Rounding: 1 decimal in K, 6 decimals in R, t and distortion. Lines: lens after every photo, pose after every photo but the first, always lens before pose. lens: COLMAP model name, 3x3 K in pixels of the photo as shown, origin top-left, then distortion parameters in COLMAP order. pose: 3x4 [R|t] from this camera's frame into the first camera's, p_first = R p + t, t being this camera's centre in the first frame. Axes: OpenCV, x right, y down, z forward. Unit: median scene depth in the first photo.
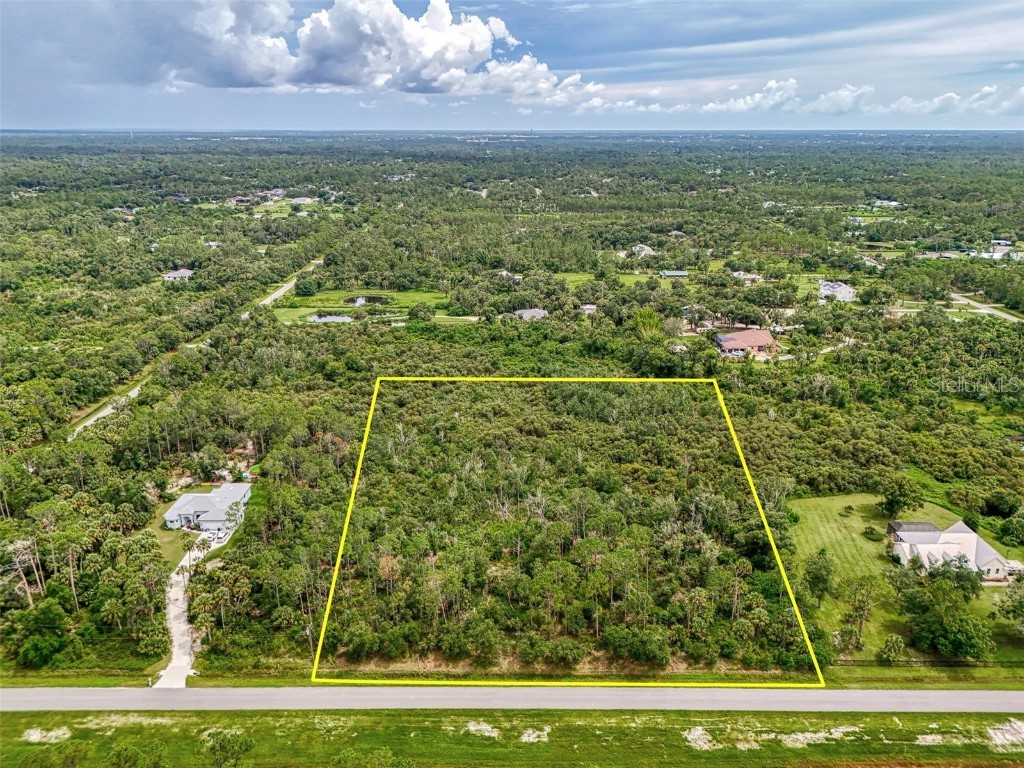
lens RADIAL K [[762.6, 0, 513.0], [0, 762.6, 387.5], [0, 0, 1]] dist [0.058739, -0.056676]
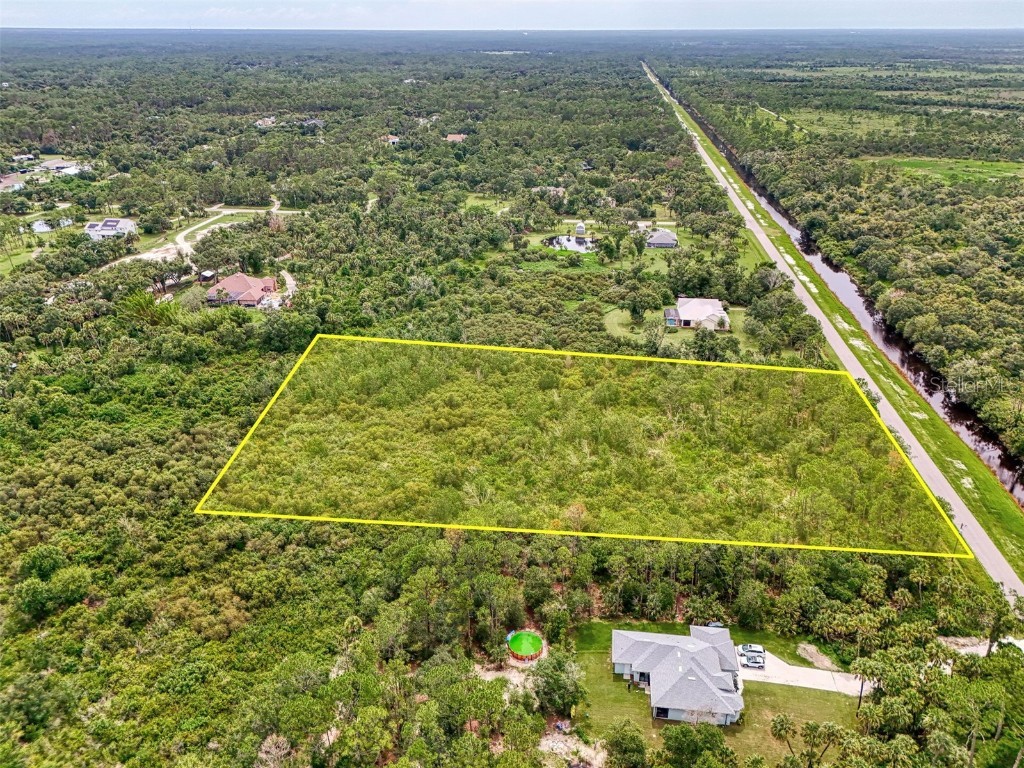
lens RADIAL K [[762.6, 0, 508.9], [0, 762.6, 386.0], [0, 0, 1]] dist [0.058739, -0.056676]
pose [[0.129153, -0.422898, 0.896926, -0.811766], [0.321451, 0.873514, 0.365572, -0.306436], [-0.938077, 0.241103, 0.248758, 0.829976]]
